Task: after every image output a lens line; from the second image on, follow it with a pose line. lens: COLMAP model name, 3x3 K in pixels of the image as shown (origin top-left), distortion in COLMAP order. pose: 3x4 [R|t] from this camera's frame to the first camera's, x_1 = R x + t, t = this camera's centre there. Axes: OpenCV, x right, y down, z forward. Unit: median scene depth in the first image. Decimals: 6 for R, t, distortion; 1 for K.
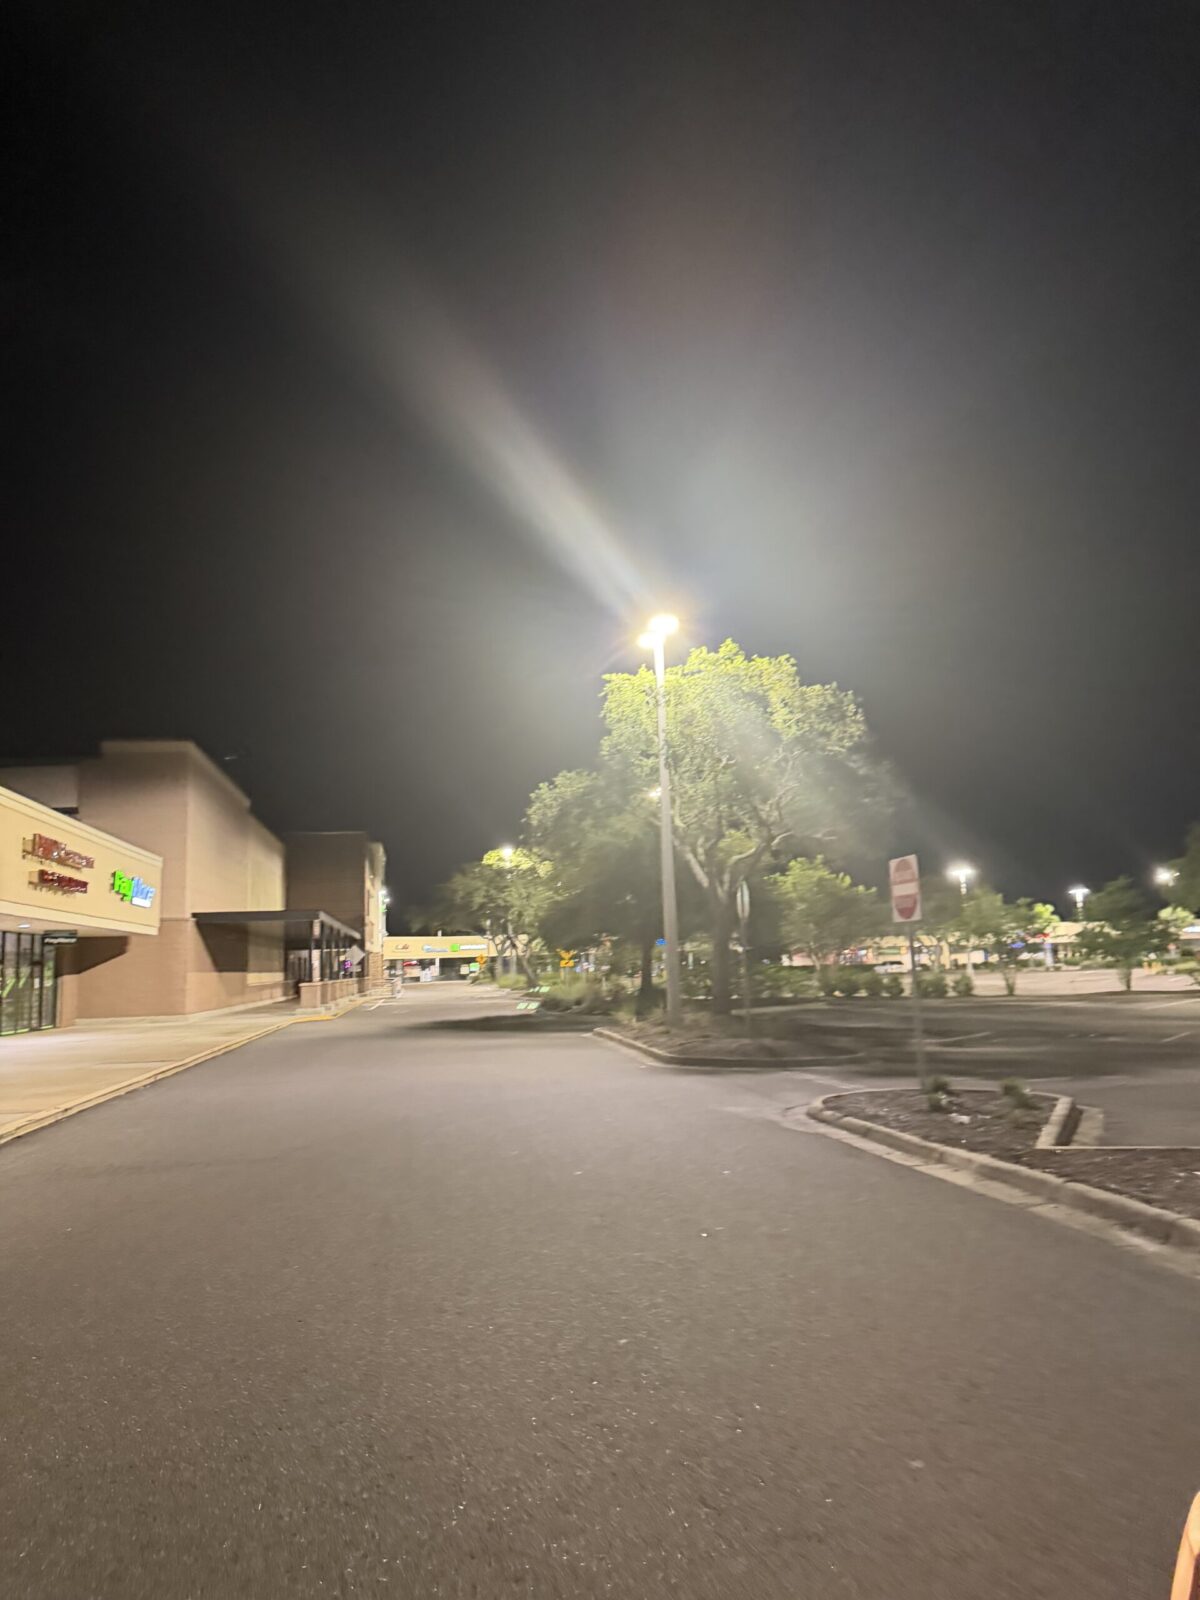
lens RADIAL K [[1142.5, 0, 593.9], [0, 1142.5, 808.2], [0, 0, 1]] dist [0.052715, -0.059213]
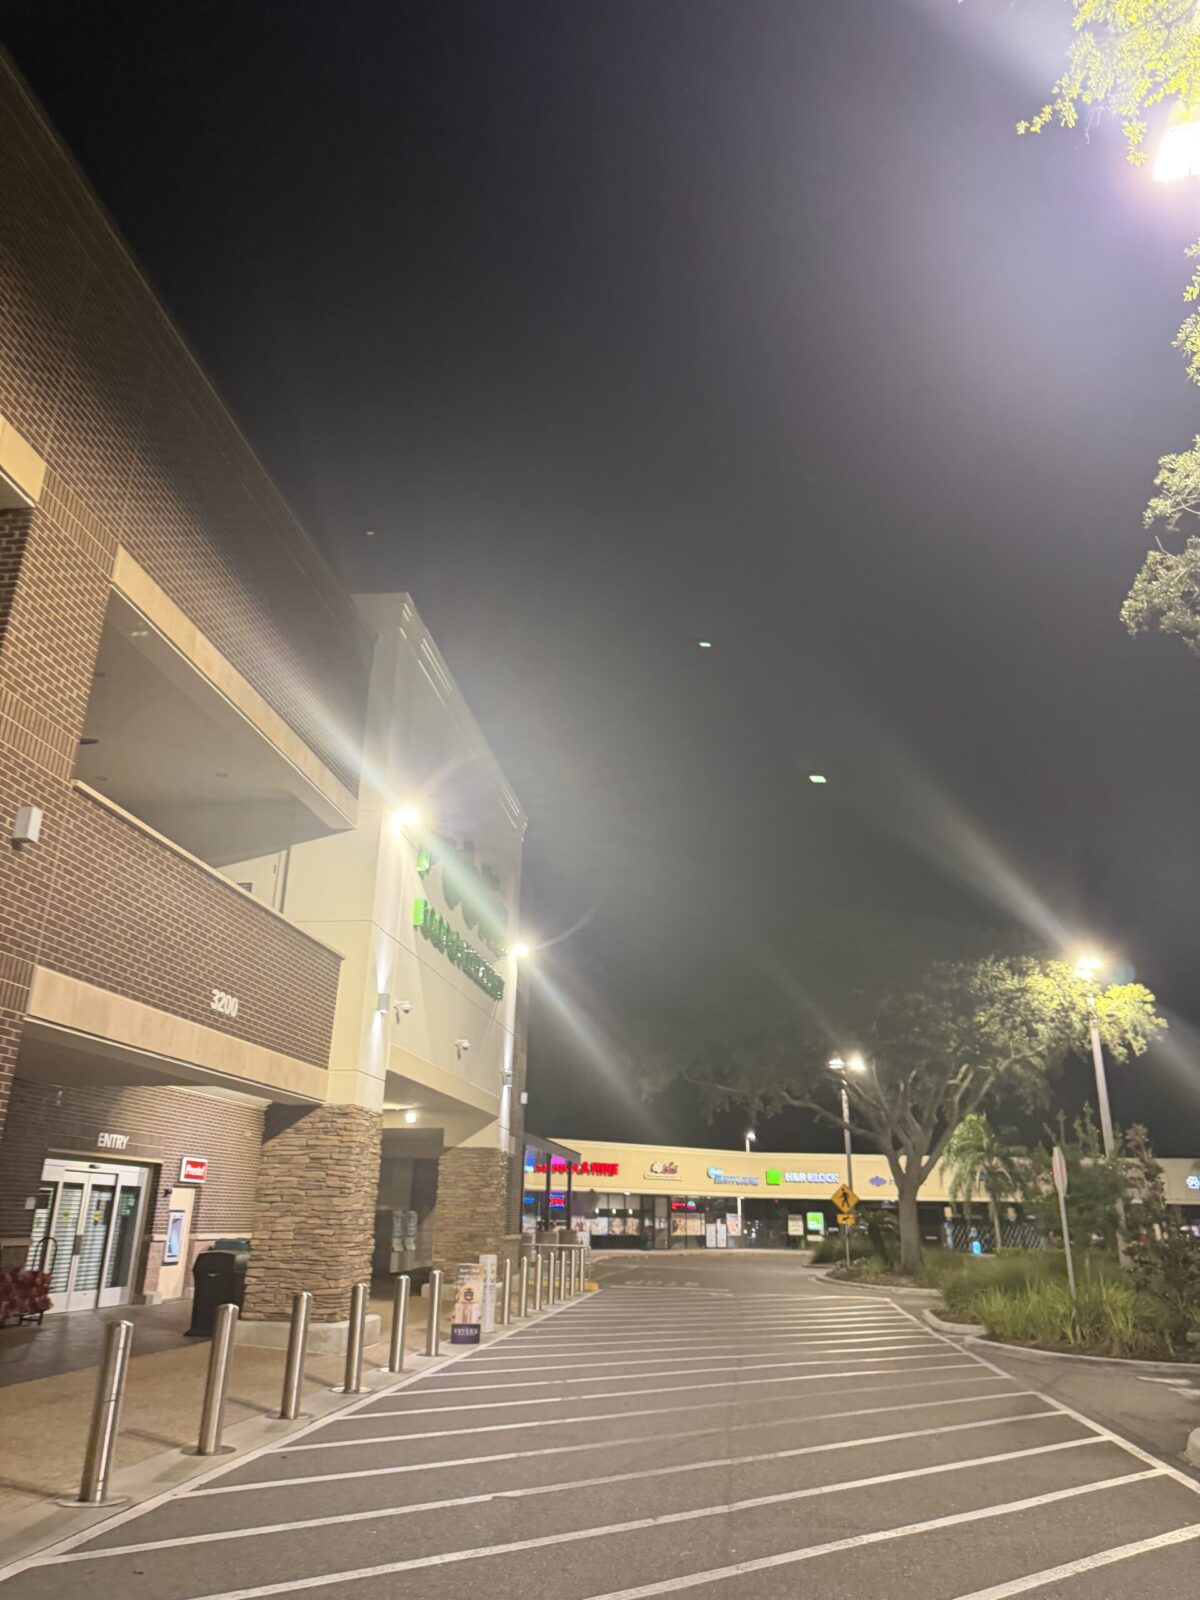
lens RADIAL K [[1142.5, 0, 609.9], [0, 1142.5, 786.2], [0, 0, 1]] dist [0.052715, -0.059213]
pose [[0.965966, -0.041687, -0.255287, -0.204478], [-0.014331, 0.976788, -0.213728, 0.231018], [0.258271, 0.210113, 0.942947, 1.727719]]
